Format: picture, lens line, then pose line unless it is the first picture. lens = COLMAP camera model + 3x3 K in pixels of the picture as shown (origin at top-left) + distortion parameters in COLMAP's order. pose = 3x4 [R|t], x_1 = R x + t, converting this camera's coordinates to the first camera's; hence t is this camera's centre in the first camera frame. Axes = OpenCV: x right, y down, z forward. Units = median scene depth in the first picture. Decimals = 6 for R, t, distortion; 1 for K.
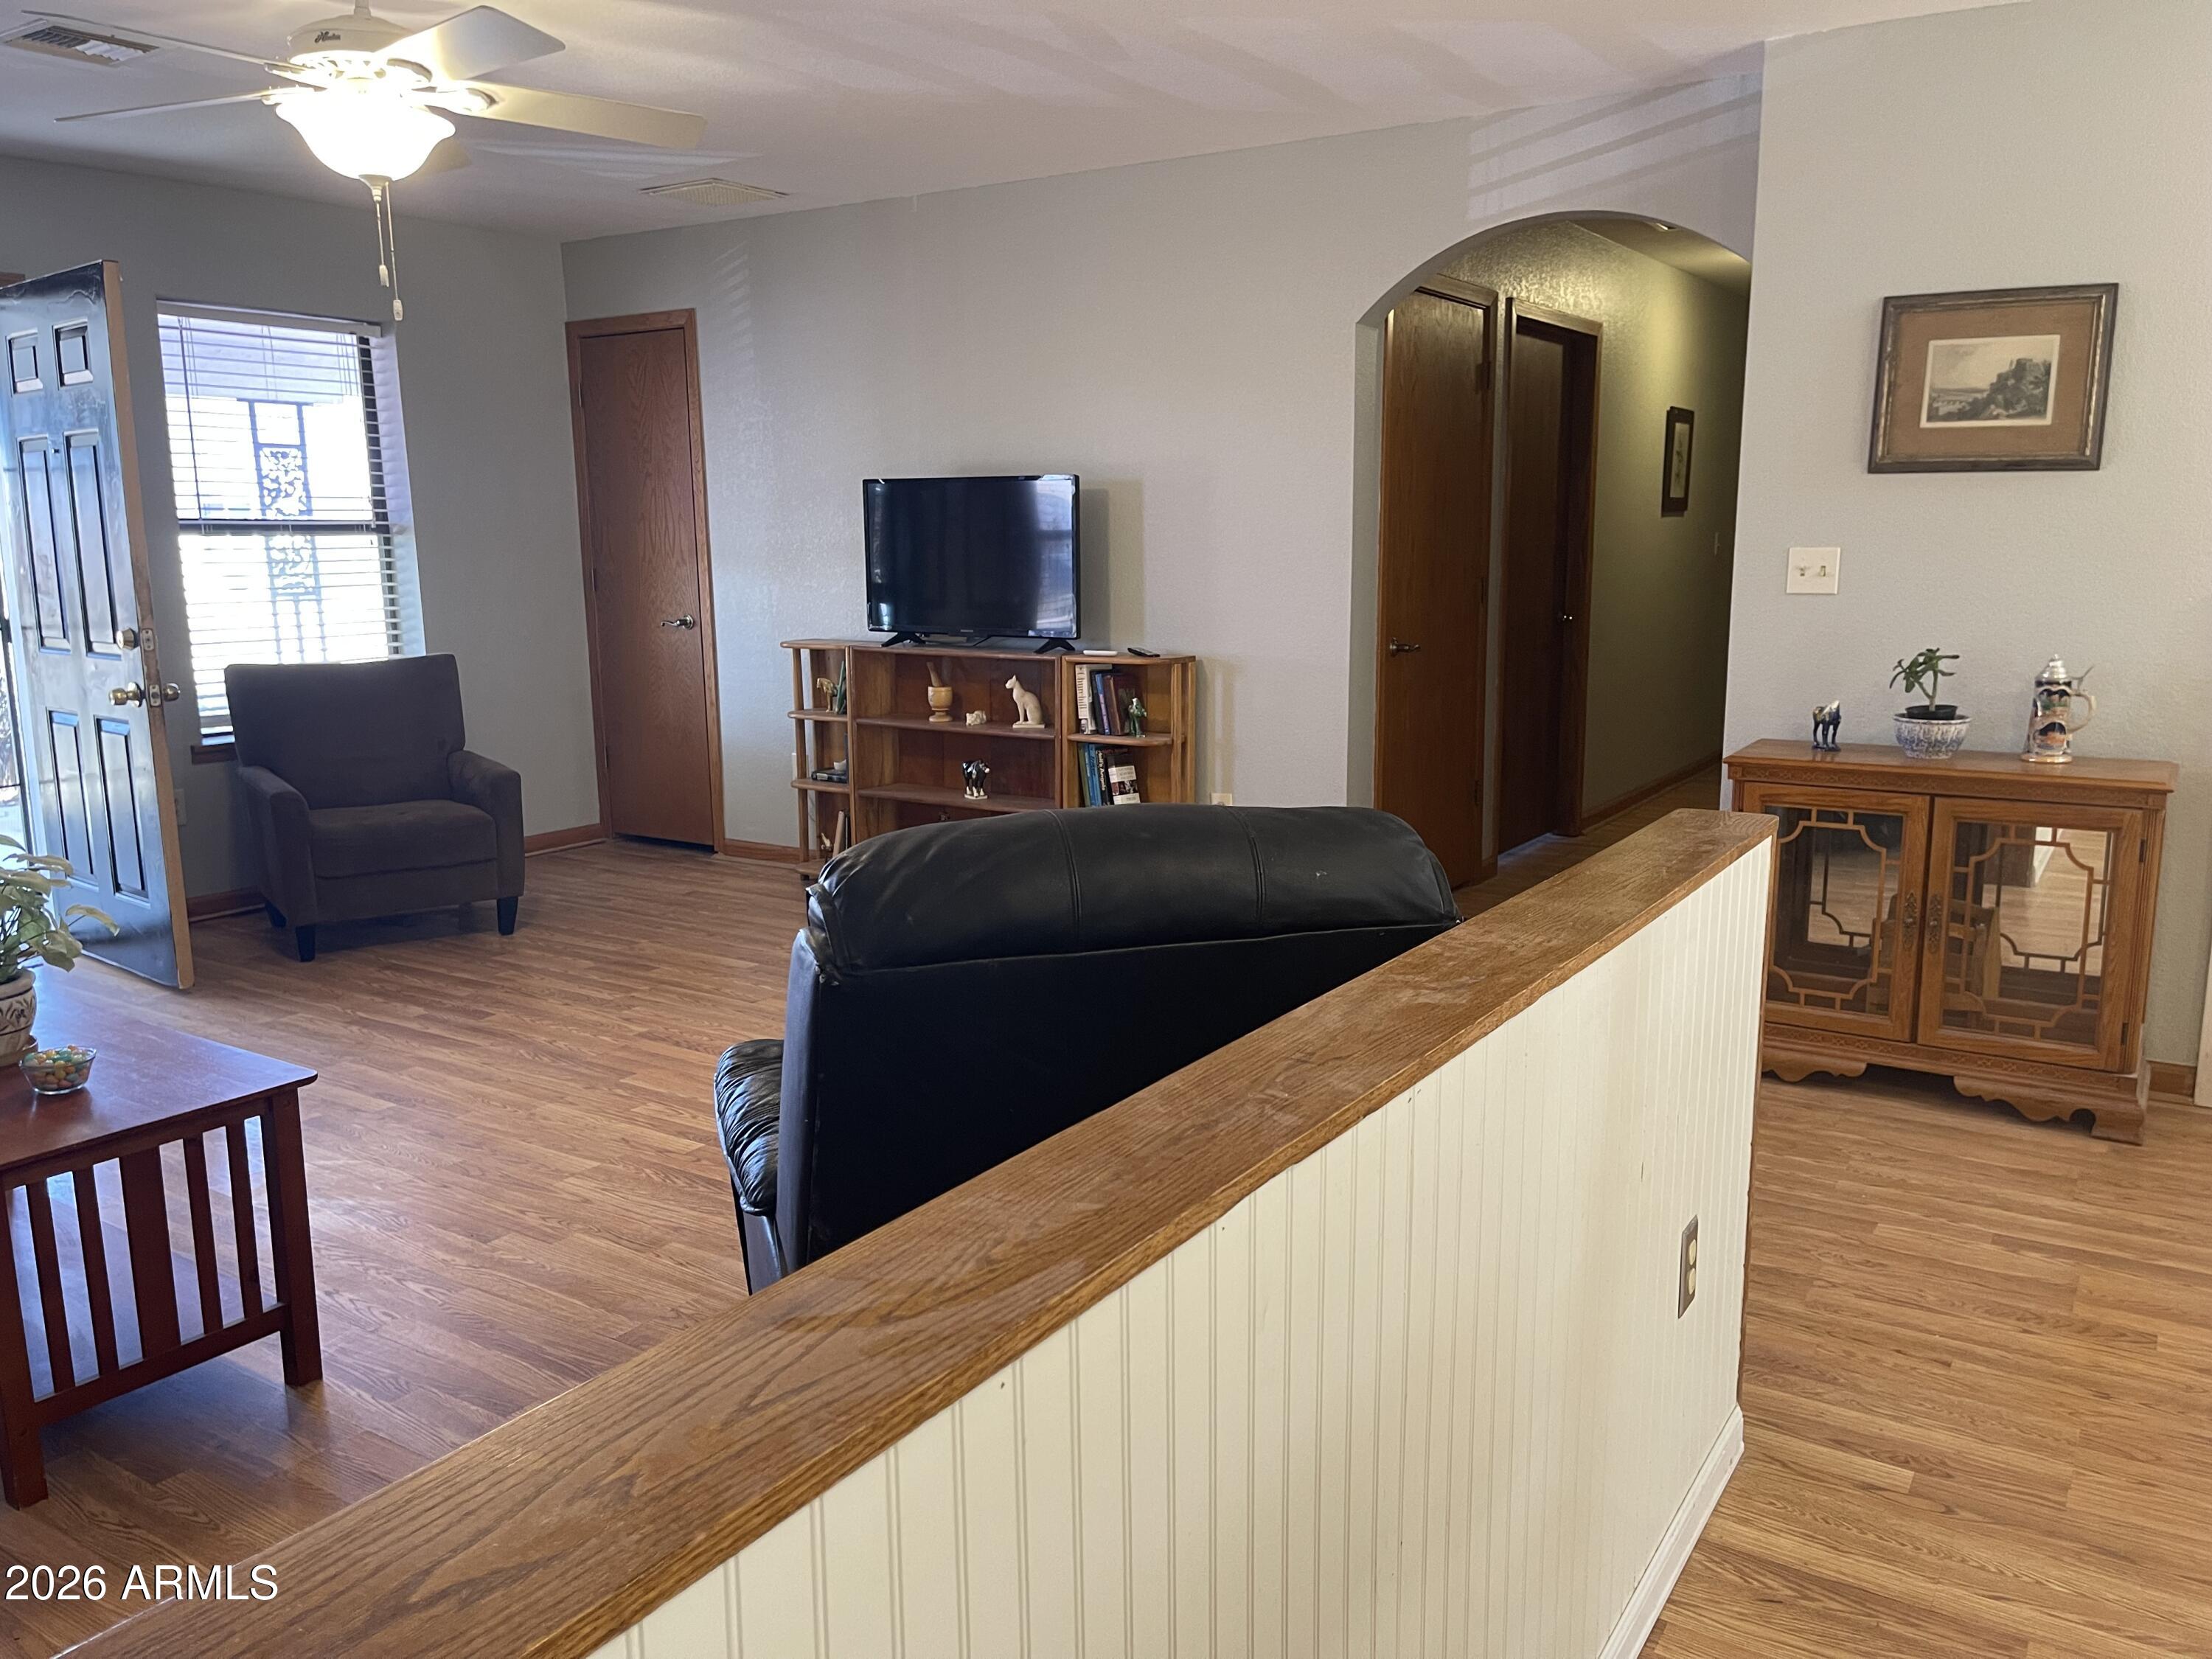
lens RADIAL K [[1675.7, 0, 1120.9], [0, 1675.7, 828.1], [0, 0, 1]] dist [0.068468, -0.083133]
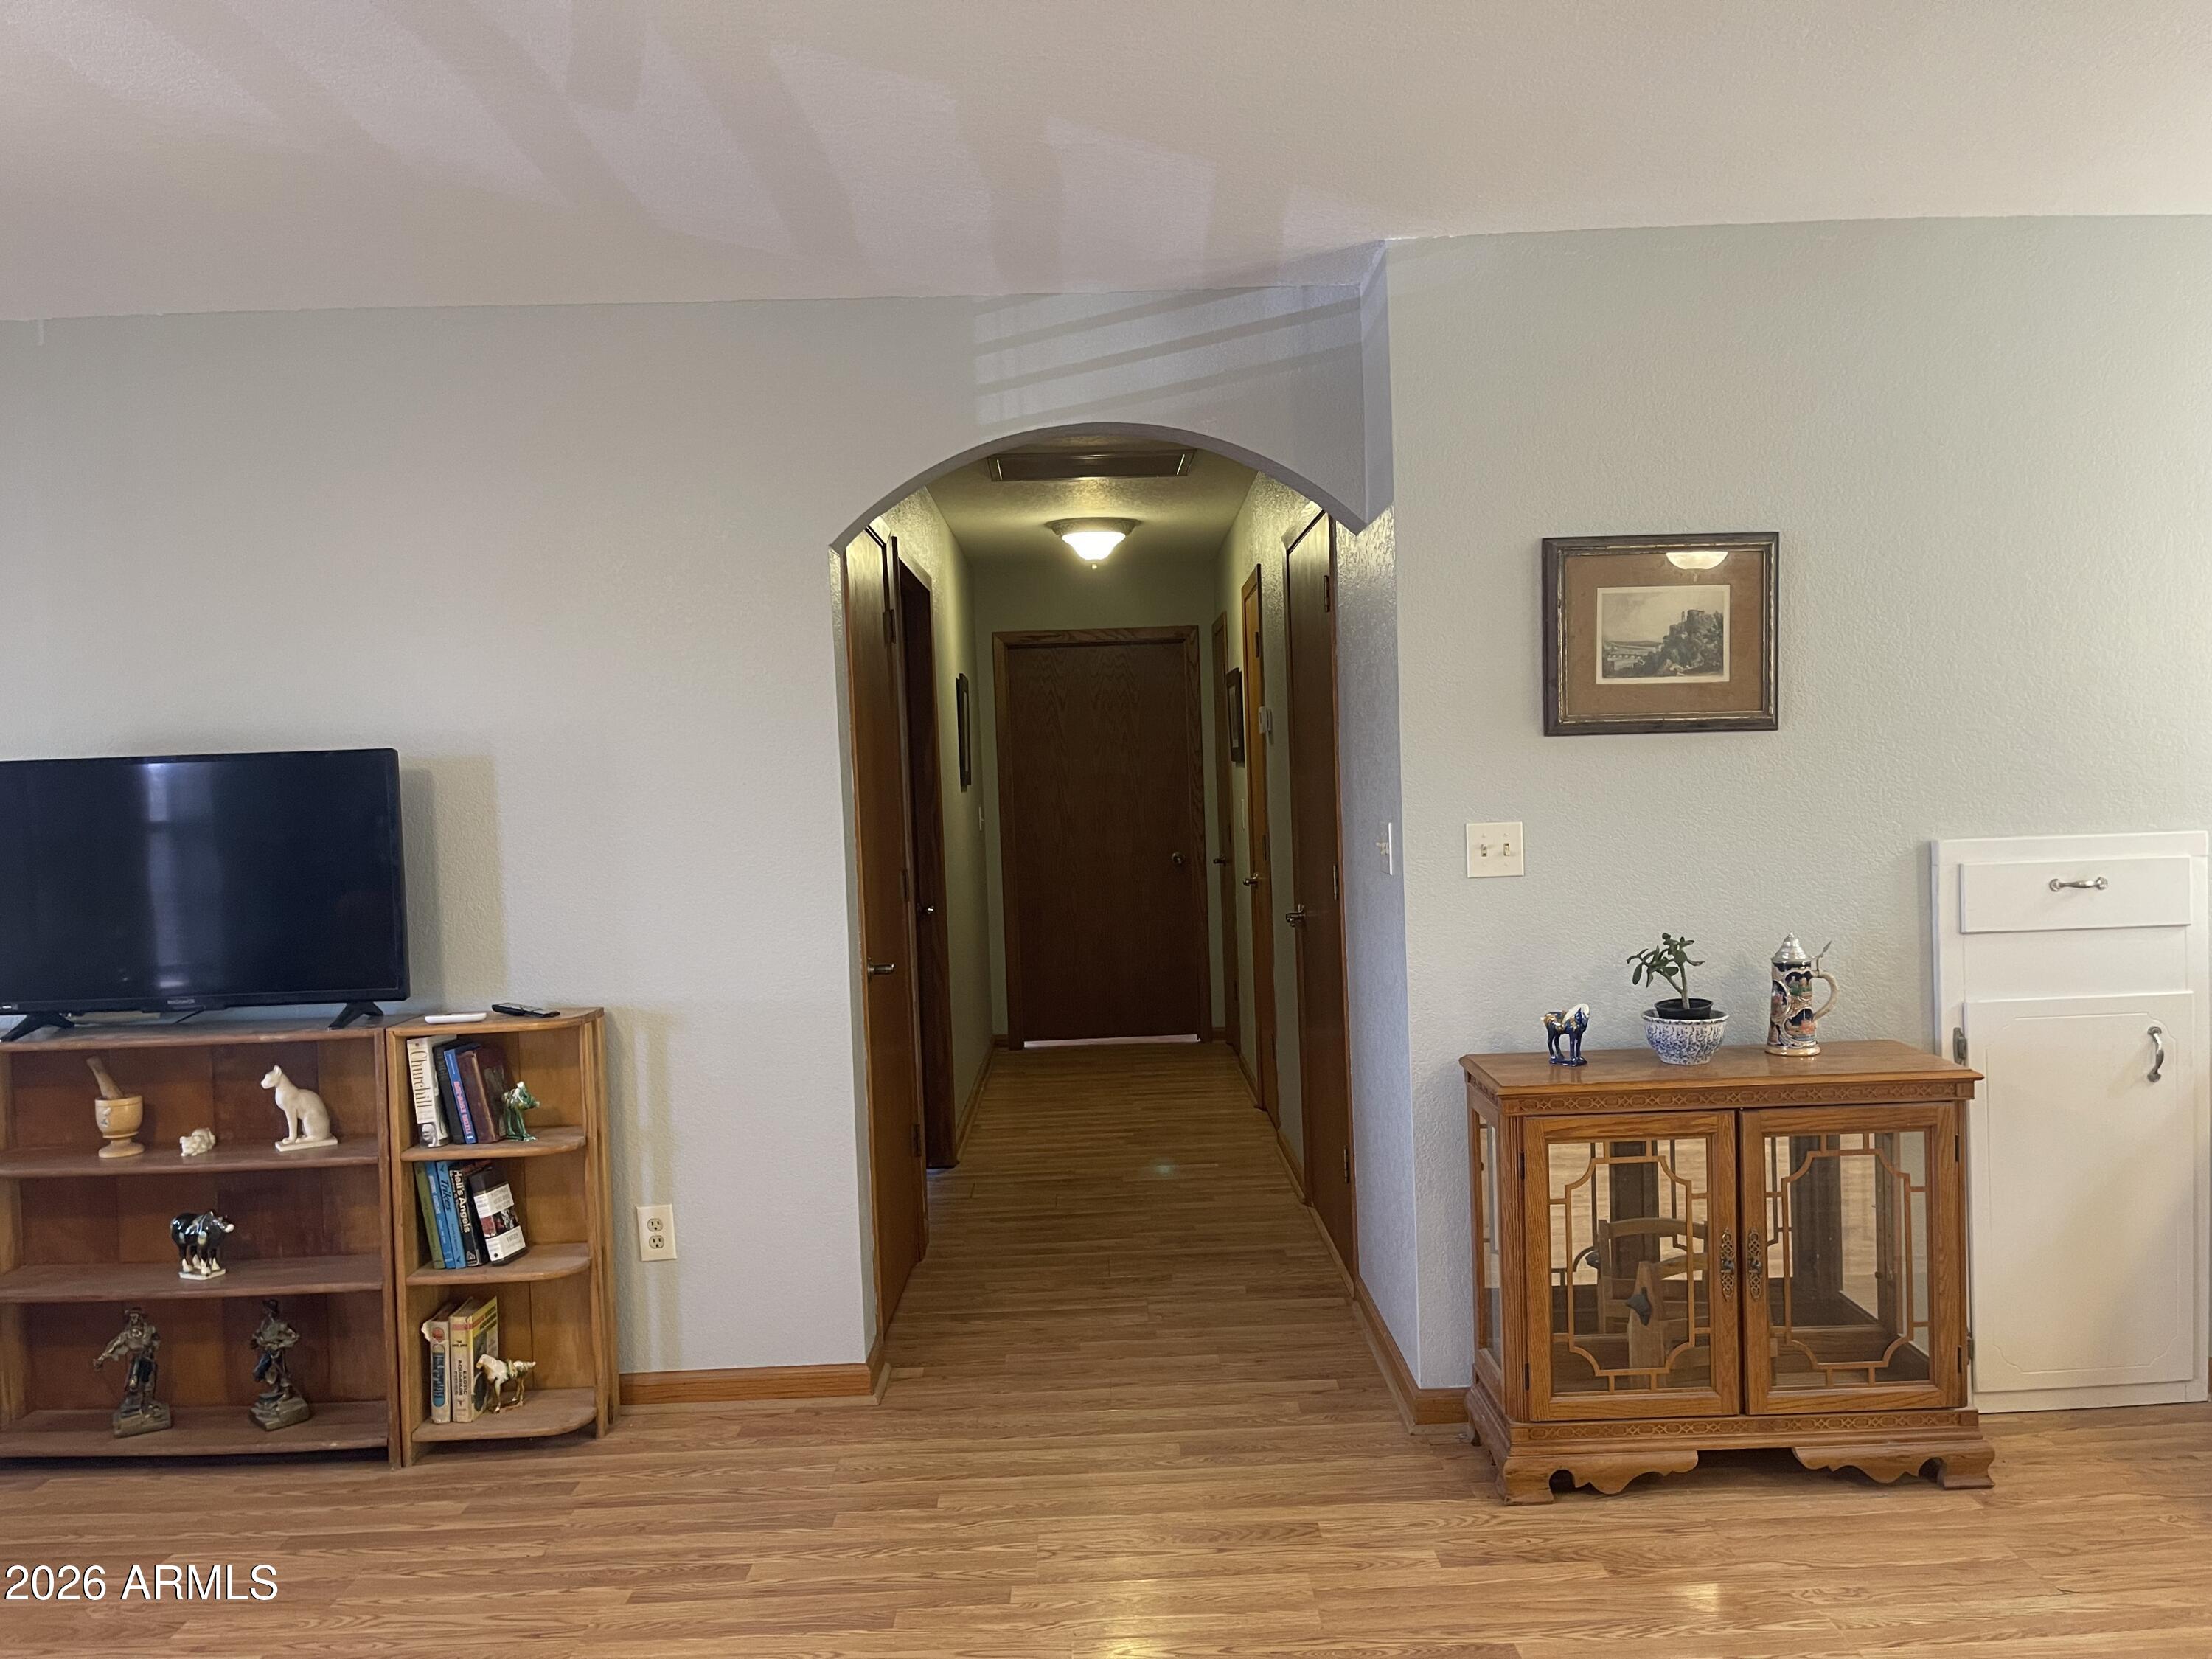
lens RADIAL K [[1675.7, 0, 1110.7], [0, 1675.7, 840.0], [0, 0, 1]] dist [0.068468, -0.083133]
pose [[0.825426, -0.041868, 0.562956, -0.217215], [0.127702, 0.985243, -0.113967, -0.085869], [-0.549877, 0.165962, 0.818591, 0.419927]]
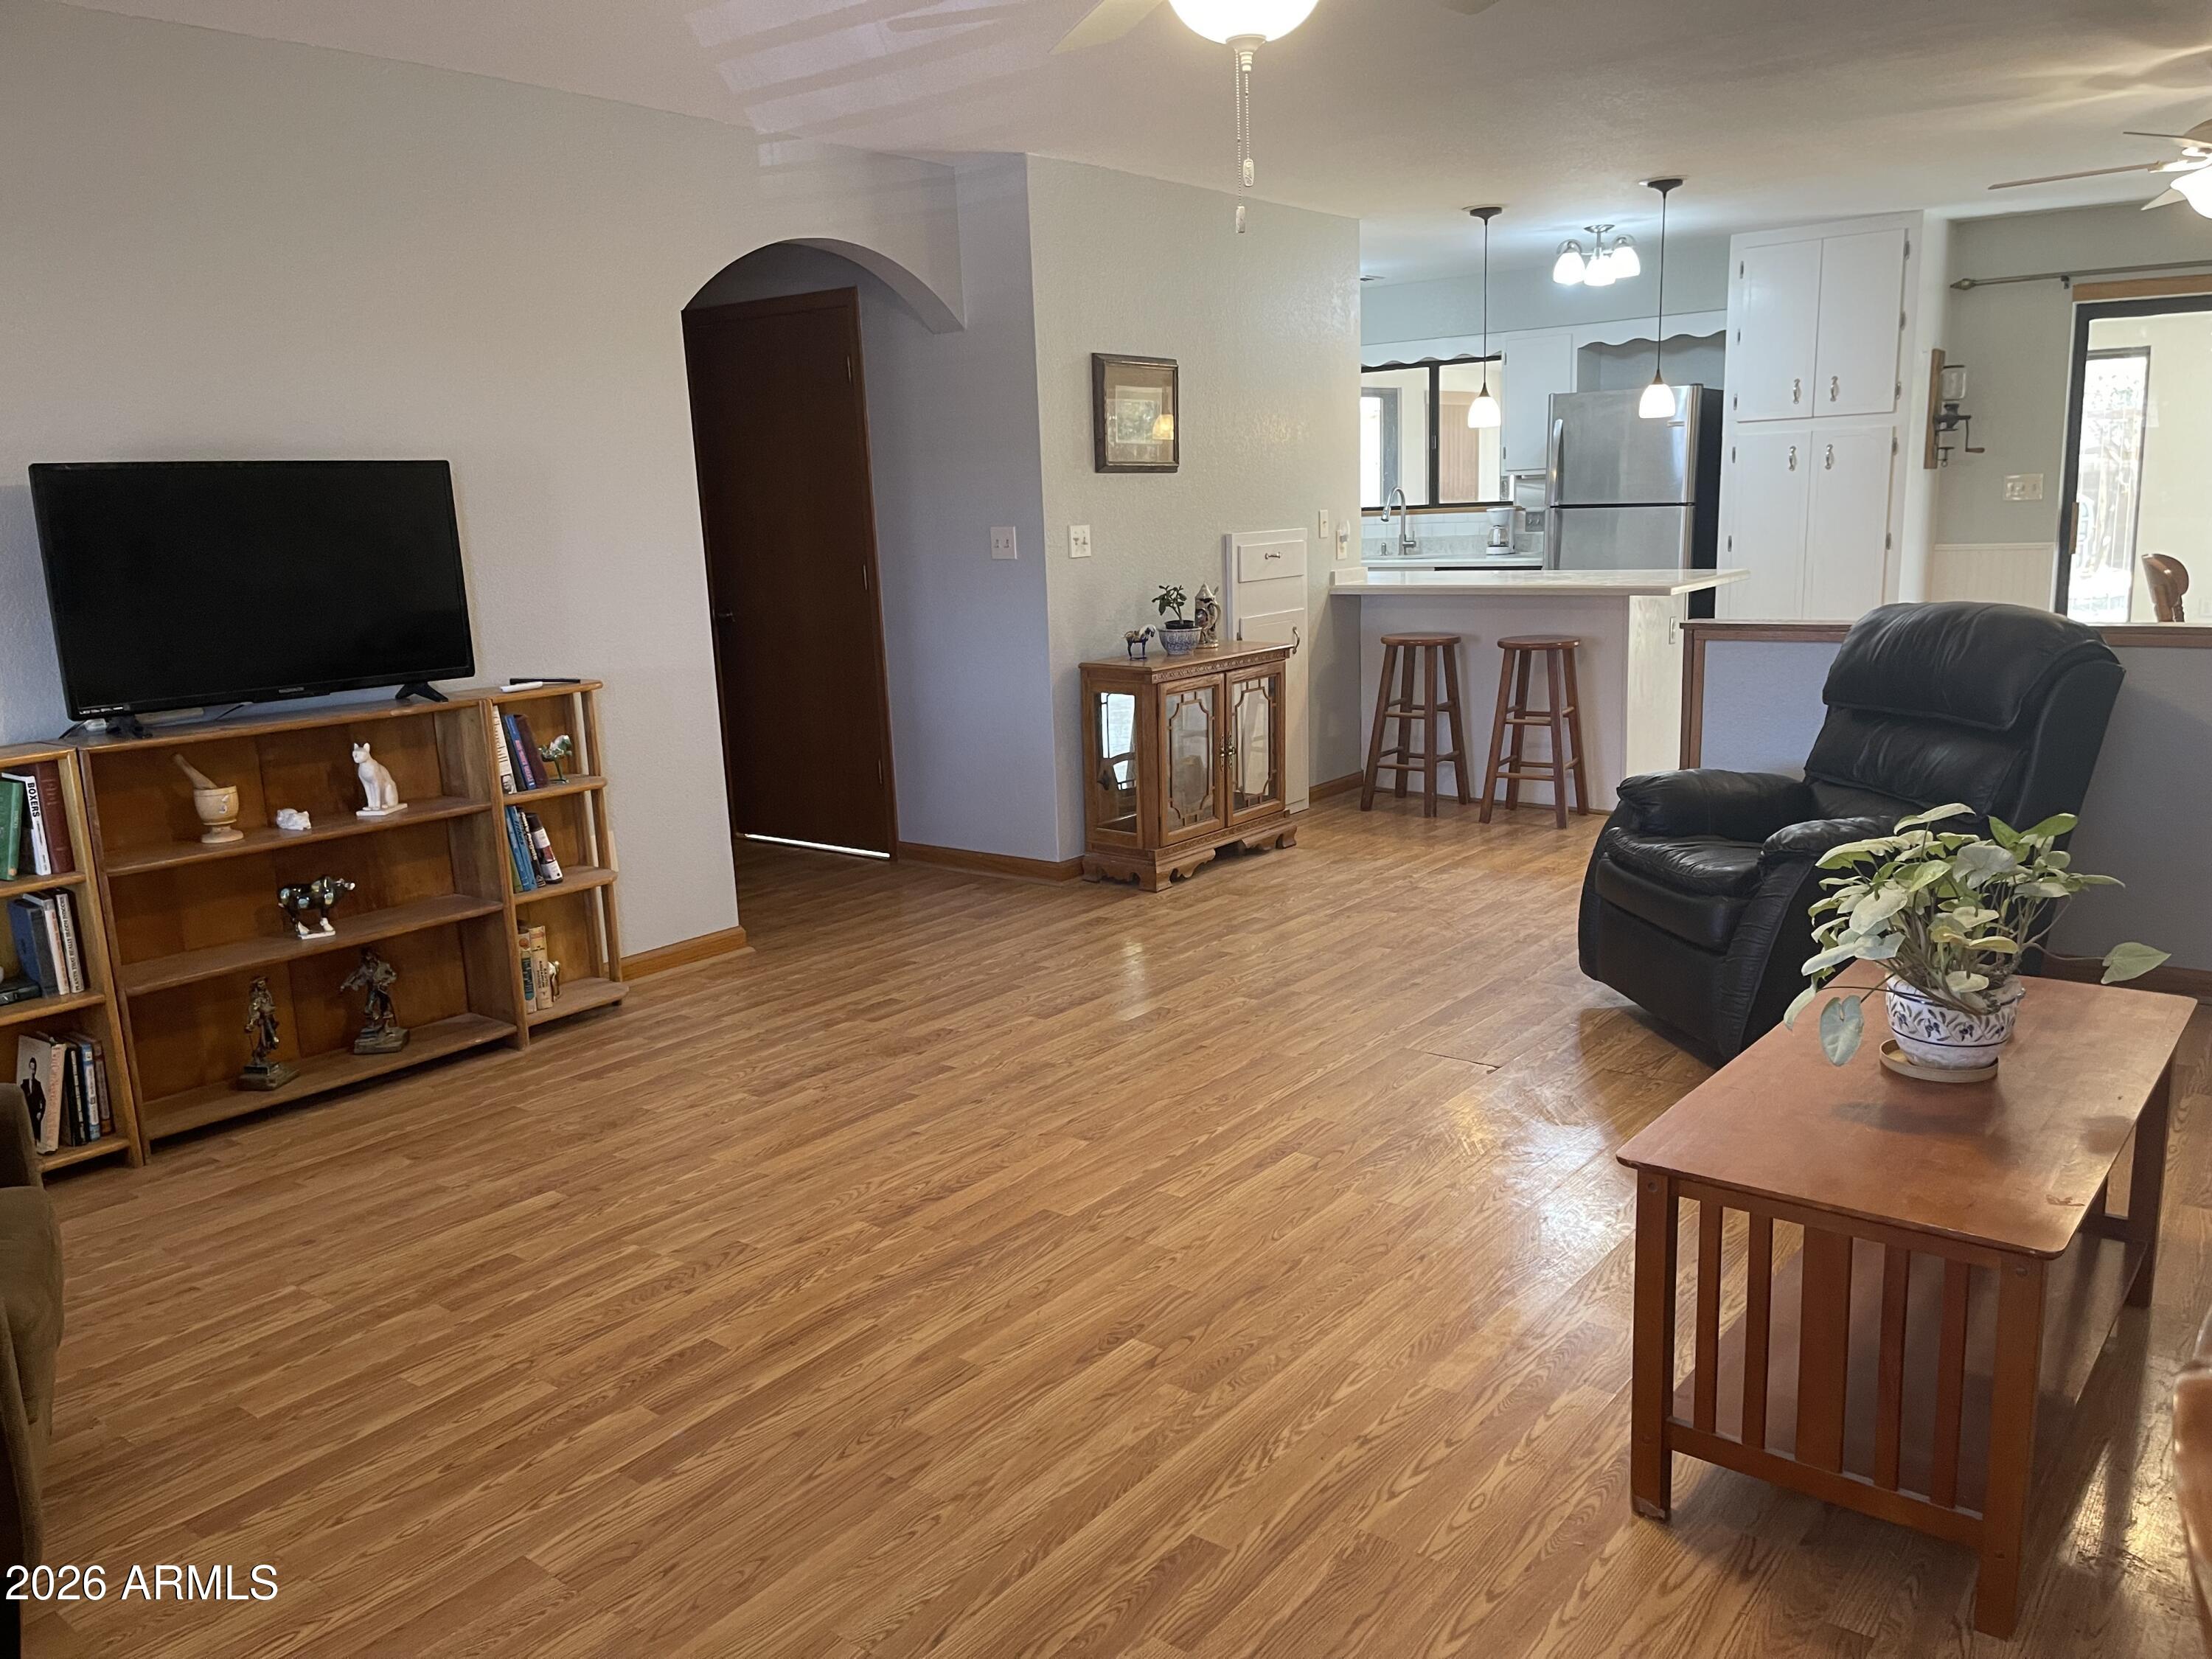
lens RADIAL K [[1675.7, 0, 1138.5], [0, 1675.7, 831.5], [0, 0, 1]] dist [0.068468, -0.083133]
pose [[0.077176, -0.191473, 0.978459, -1.015538], [0.210951, 0.962304, 0.171673, -0.148835], [-0.974445, 0.193158, 0.114658, 0.835002]]
